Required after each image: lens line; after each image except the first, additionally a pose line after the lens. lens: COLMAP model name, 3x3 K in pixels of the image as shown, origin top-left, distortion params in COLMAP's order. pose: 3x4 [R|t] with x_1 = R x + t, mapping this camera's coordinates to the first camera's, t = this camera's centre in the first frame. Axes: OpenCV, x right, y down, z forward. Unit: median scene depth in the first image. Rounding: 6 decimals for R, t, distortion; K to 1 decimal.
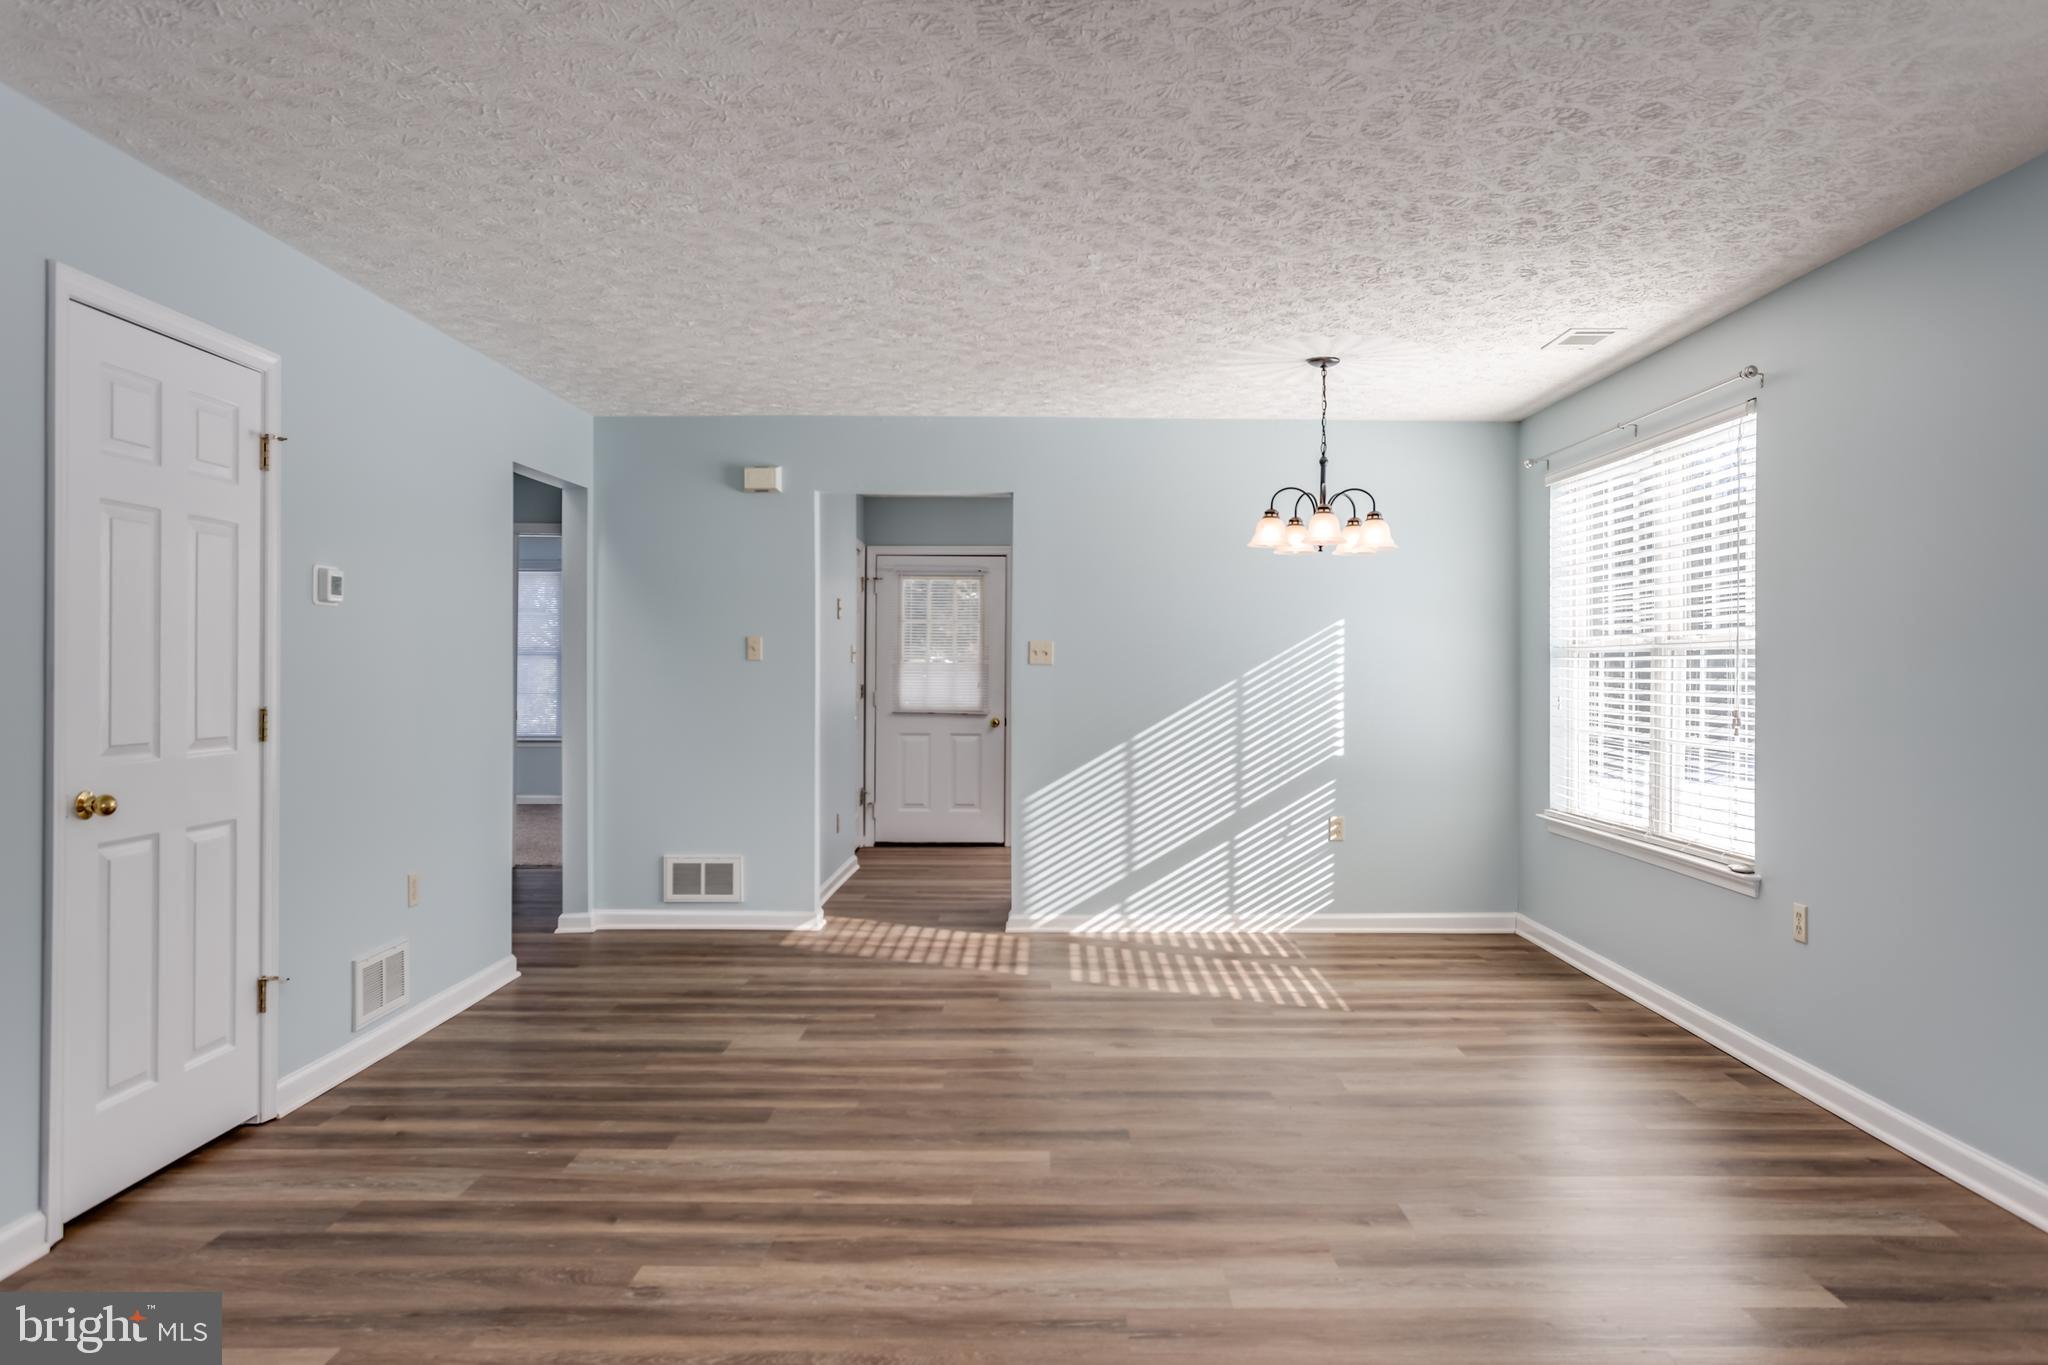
lens RADIAL K [[1375.2, 0, 1025.6], [0, 1375.2, 668.7], [0, 0, 1]] dist [-0.001607, 0.003501]
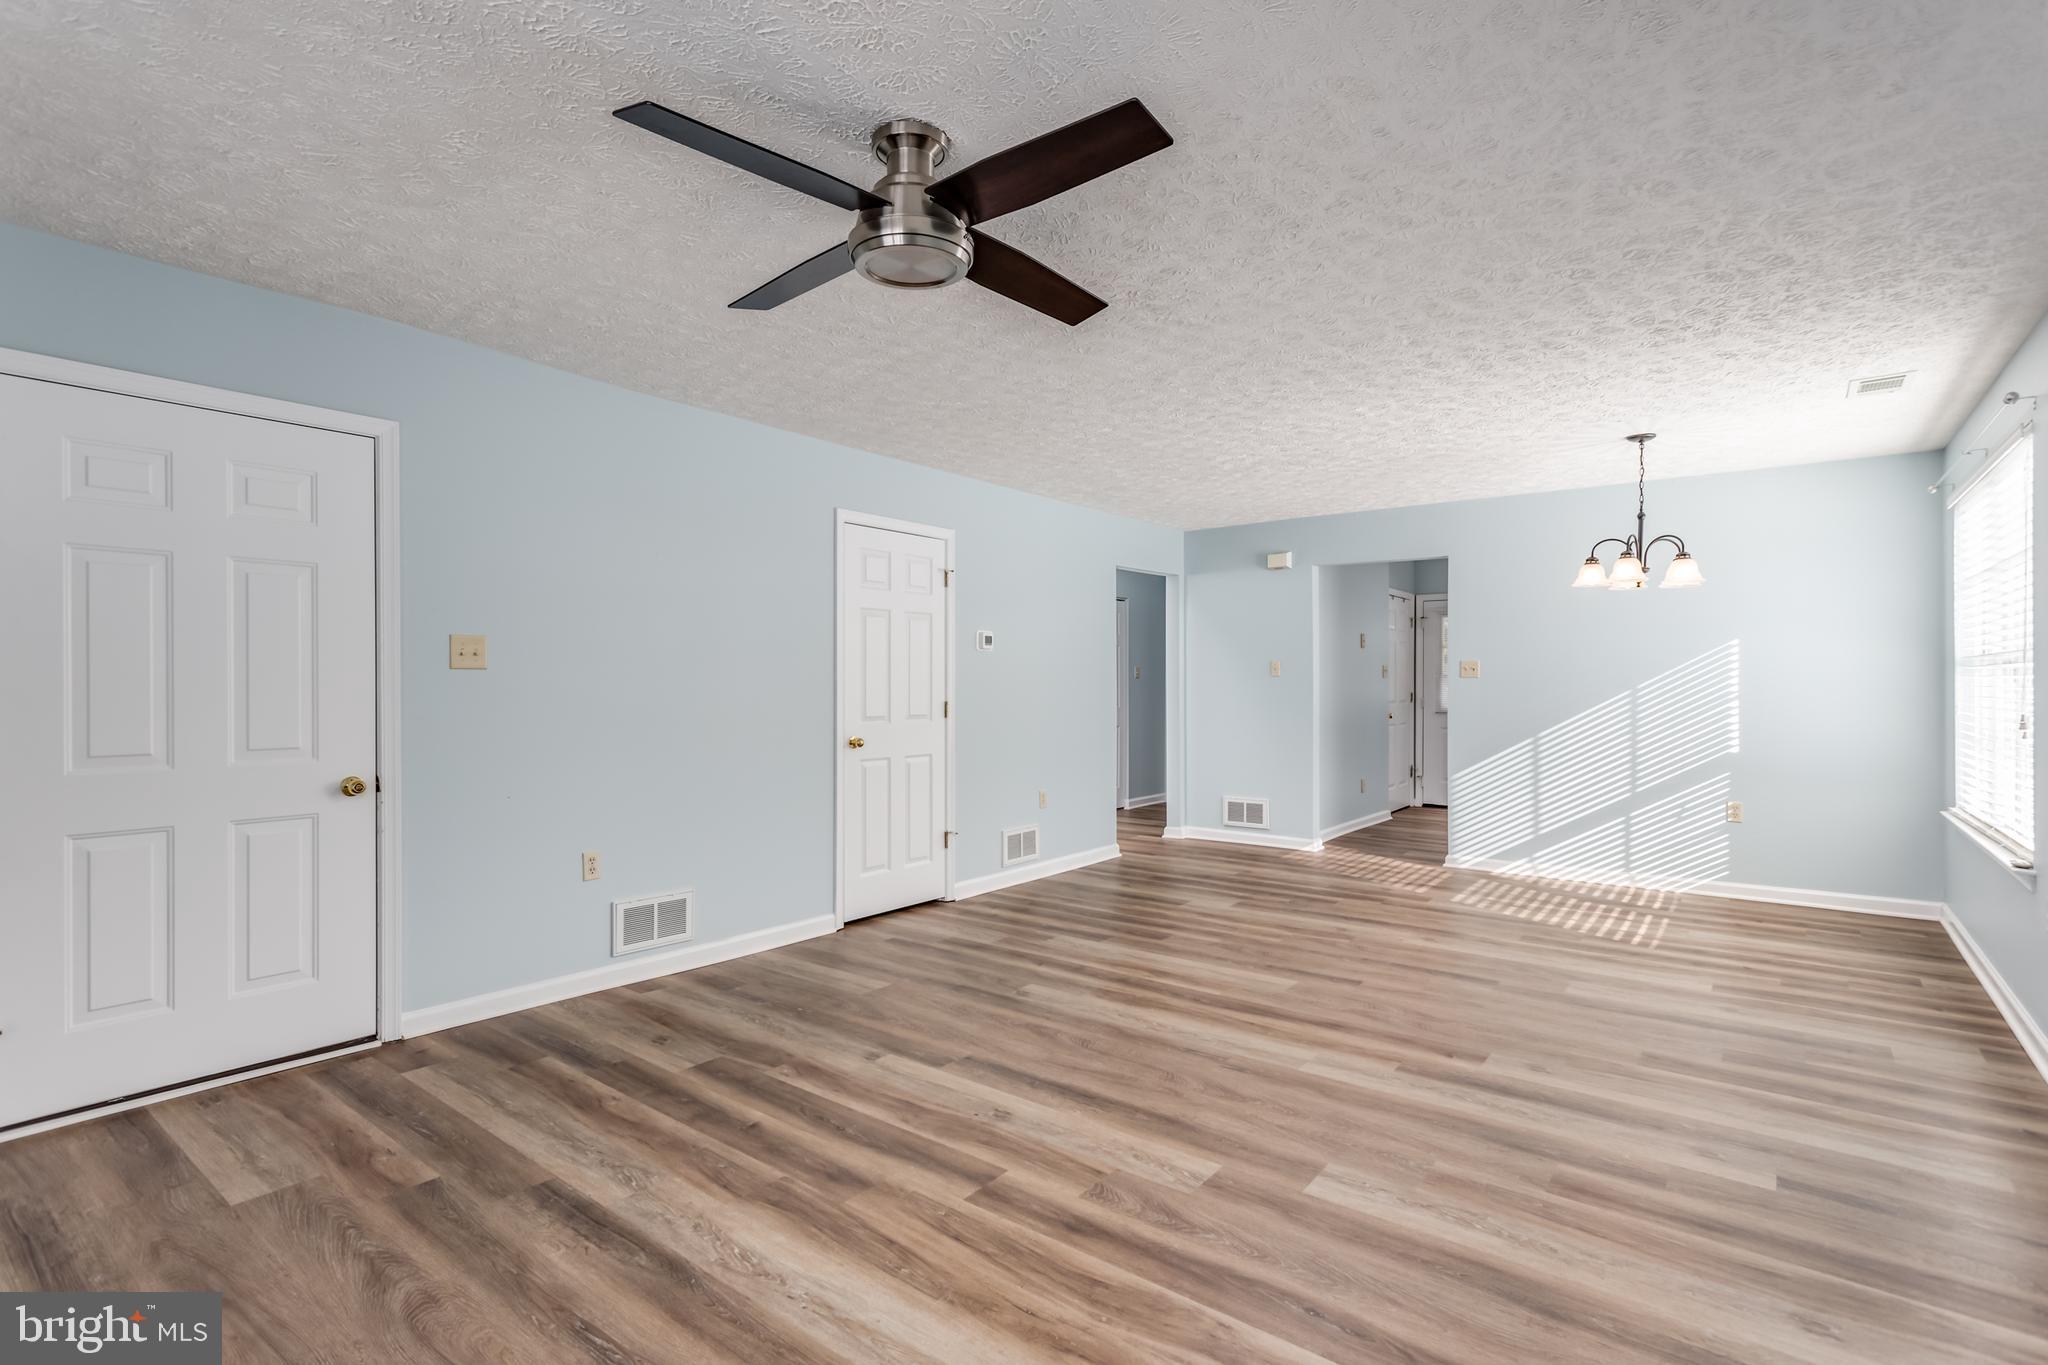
lens RADIAL K [[956.1, 0, 1030.3], [0, 956.1, 692.3], [0, 0, 1]] dist [0.006283, -0.001182]
pose [[0.792427, 0.001195, -0.609965, 0.369260], [0.004652, 0.999957, 0.008003, 0.002804], [0.609949, -0.009179, 0.792388, -0.058149]]
